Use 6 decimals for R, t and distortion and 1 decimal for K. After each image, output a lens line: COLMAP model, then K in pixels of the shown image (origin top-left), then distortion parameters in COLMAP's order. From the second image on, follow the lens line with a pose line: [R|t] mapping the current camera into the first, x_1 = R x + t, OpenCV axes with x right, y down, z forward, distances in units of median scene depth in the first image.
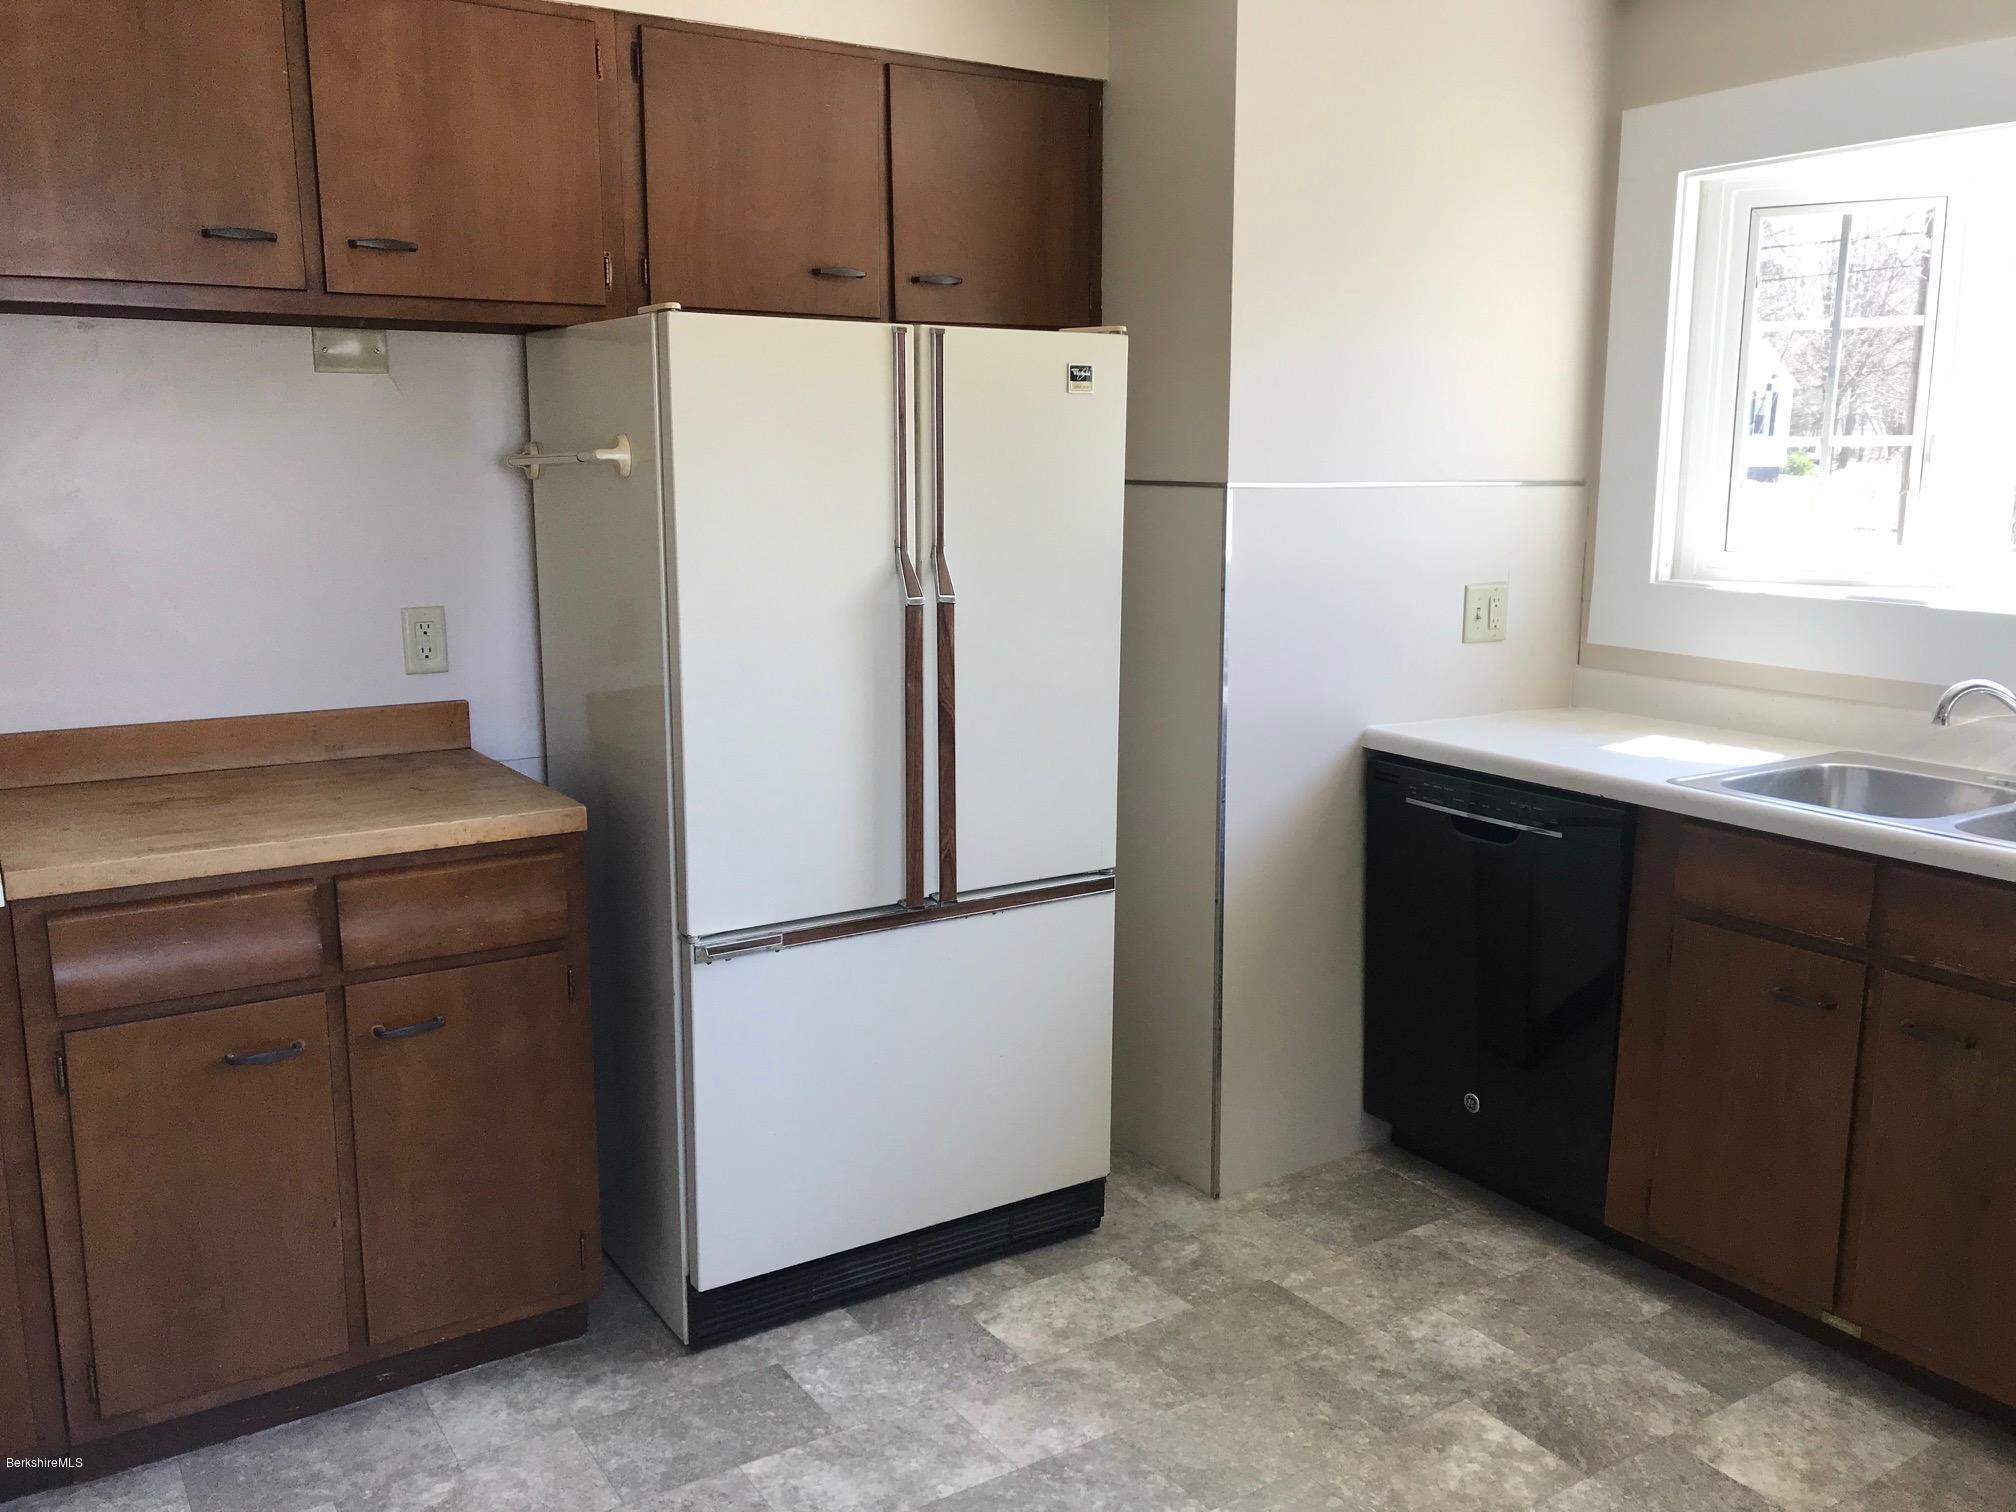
lens RADIAL K [[1661.7, 0, 1002.9], [0, 1661.7, 747.6], [0, 0, 1]] dist [0.071578, -0.073474]
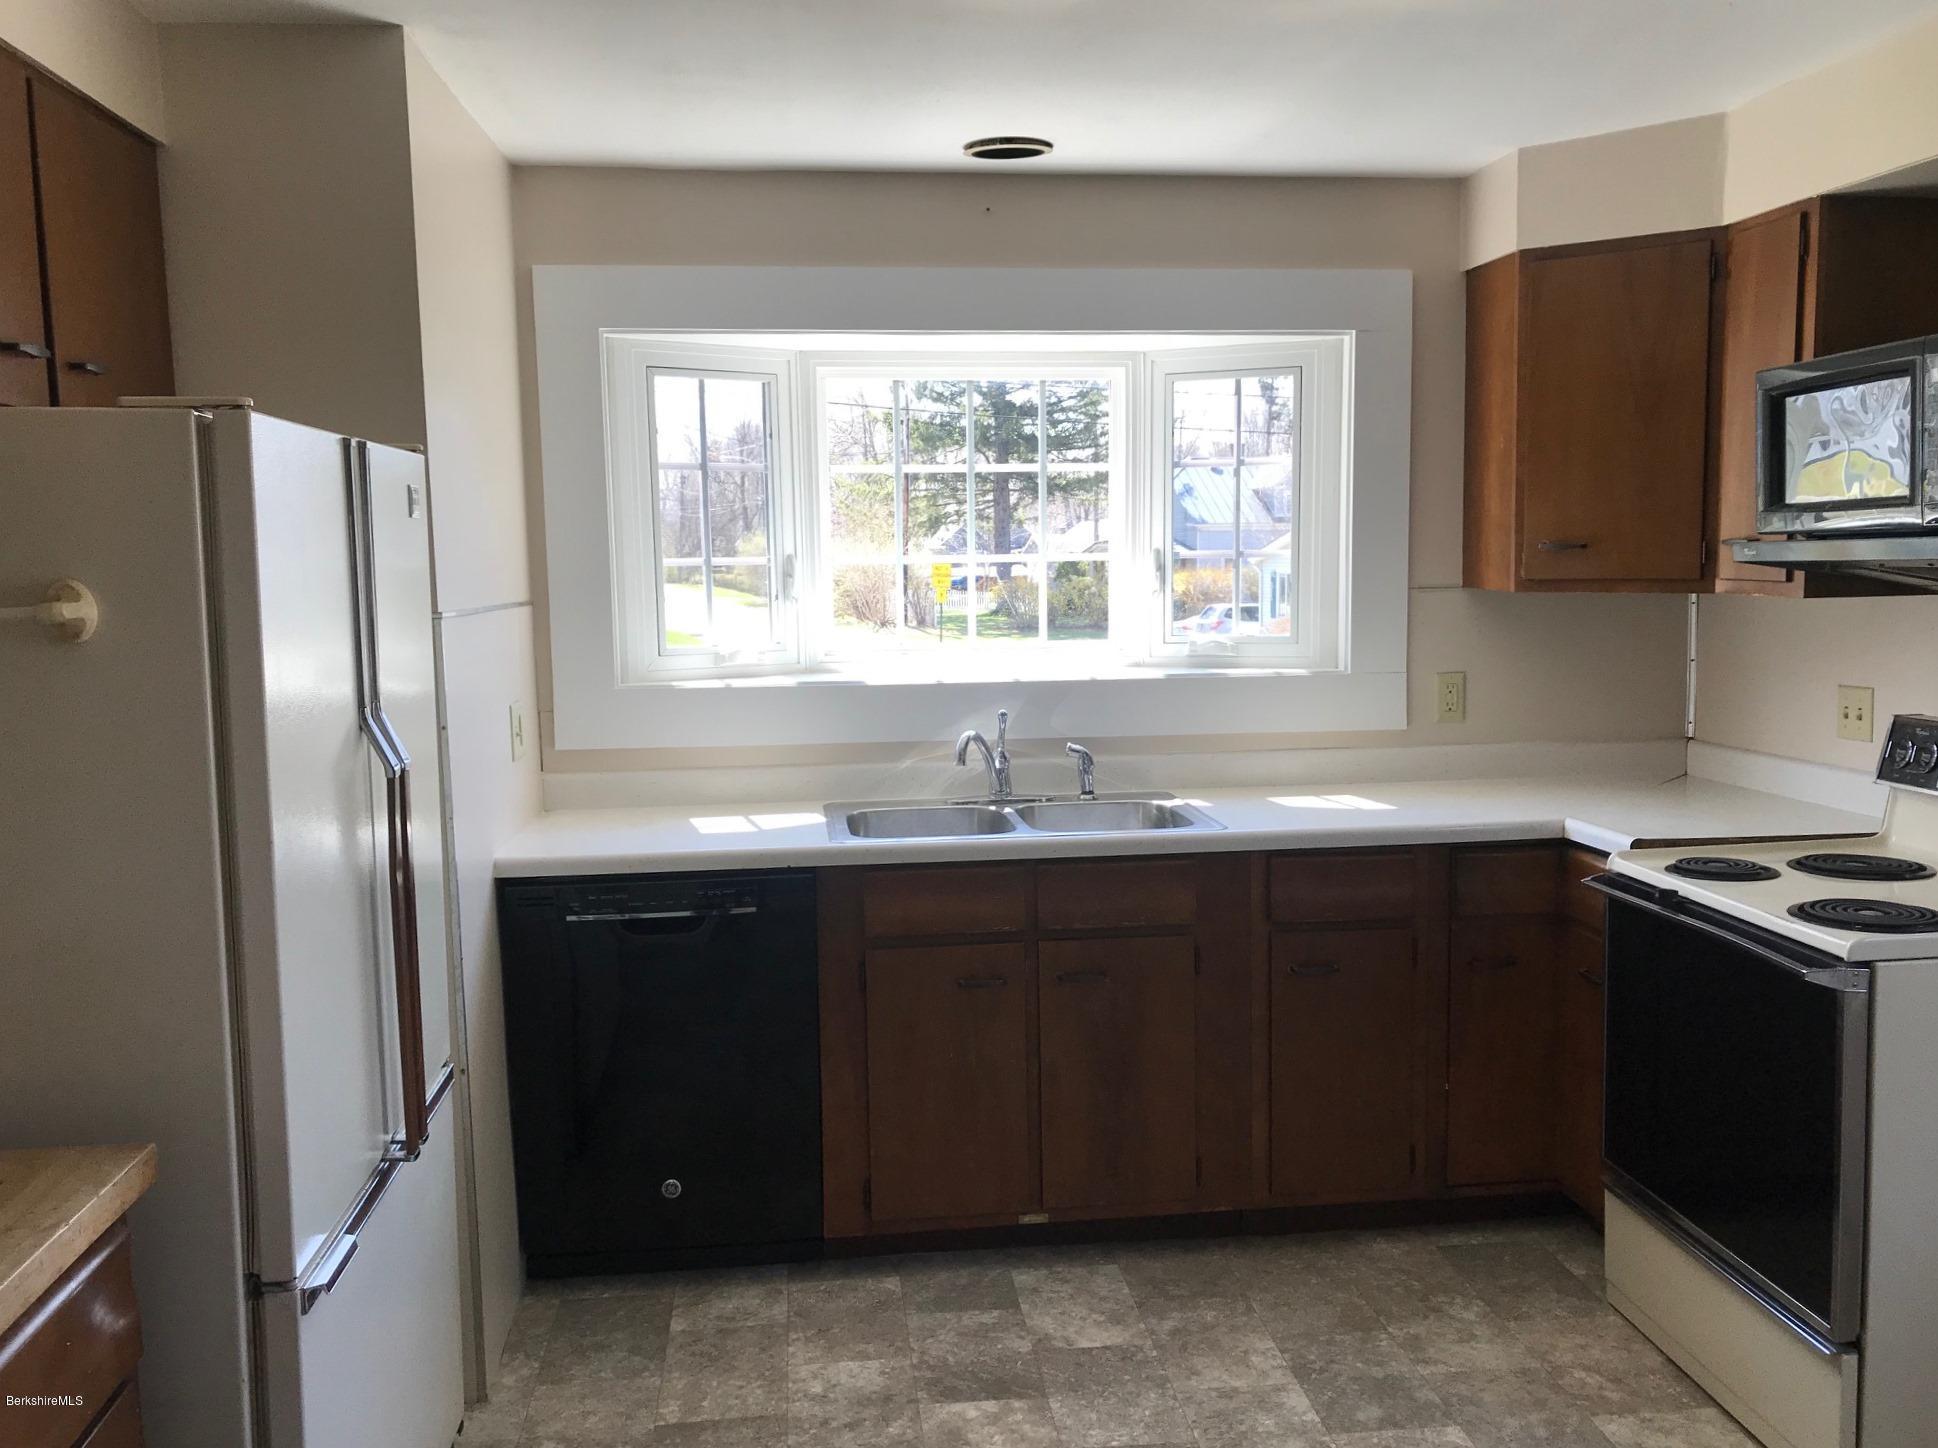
lens RADIAL K [[1684.0, 0, 950.7], [0, 1684.0, 727.7], [0, 0, 1]] dist [0.037263, -0.005916]
pose [[0.463858, -0.108775, 0.879206, -0.644252], [0.178253, 0.983596, 0.027646, -0.082898], [-0.867791, 0.143897, 0.475639, 0.369424]]
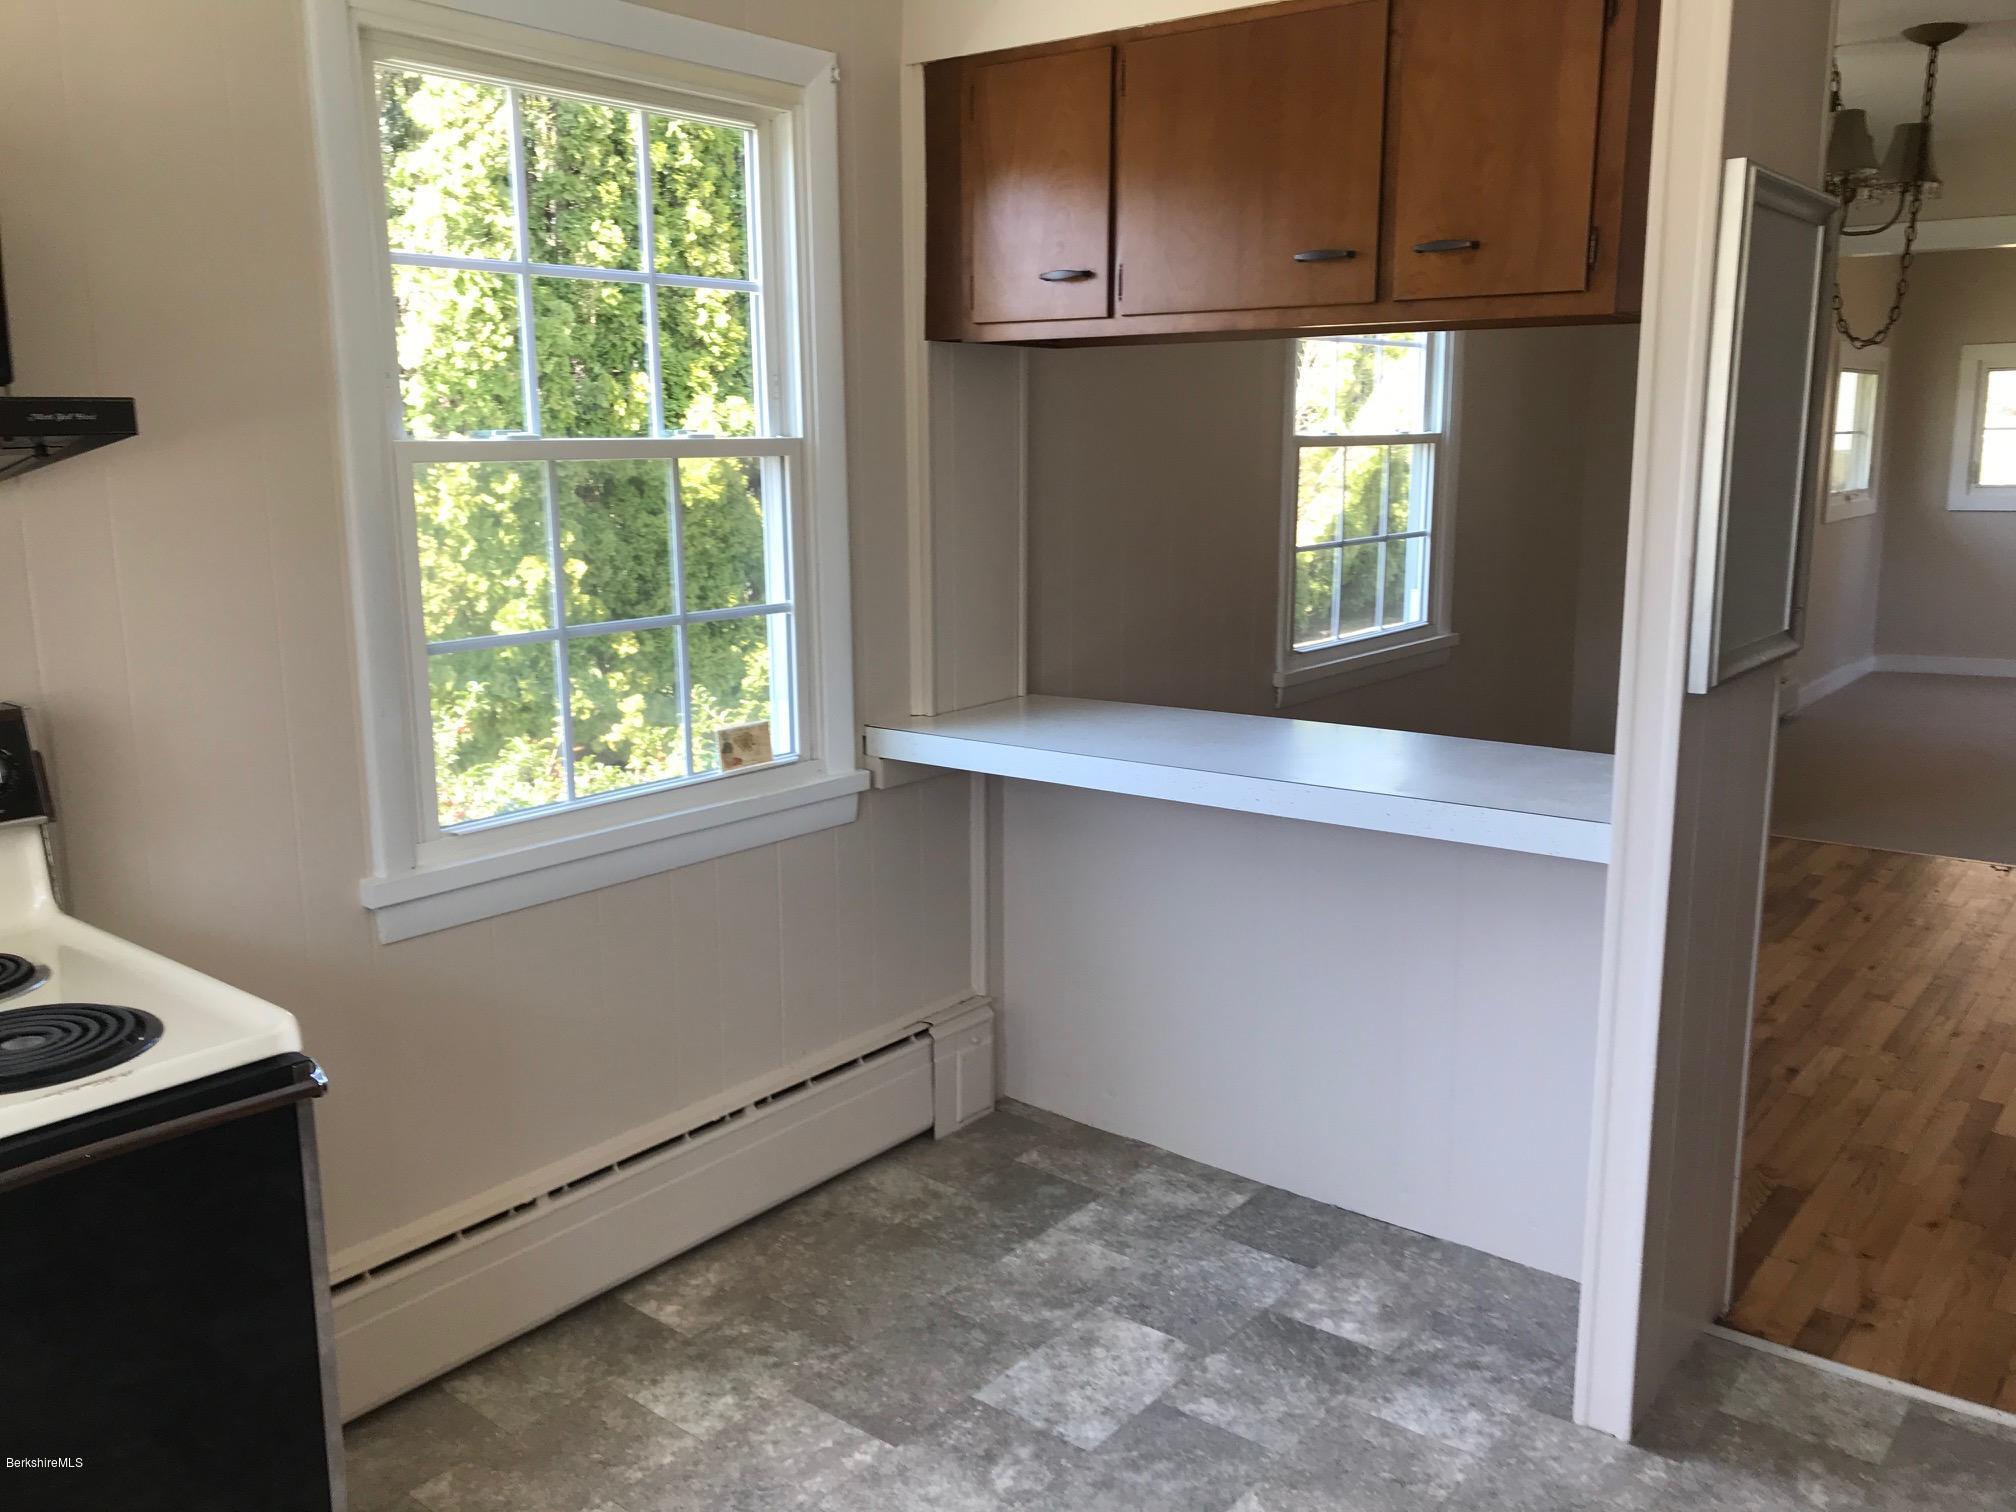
lens RADIAL K [[1661.7, 0, 1005.8], [0, 1661.7, 748.1], [0, 0, 1]] dist [0.071578, -0.073474]
pose [[-0.947928, 0.064320, -0.311923, 0.781014], [-0.053443, 0.933383, 0.354881, -0.310909], [0.313969, 0.353072, -0.881342, 1.668263]]
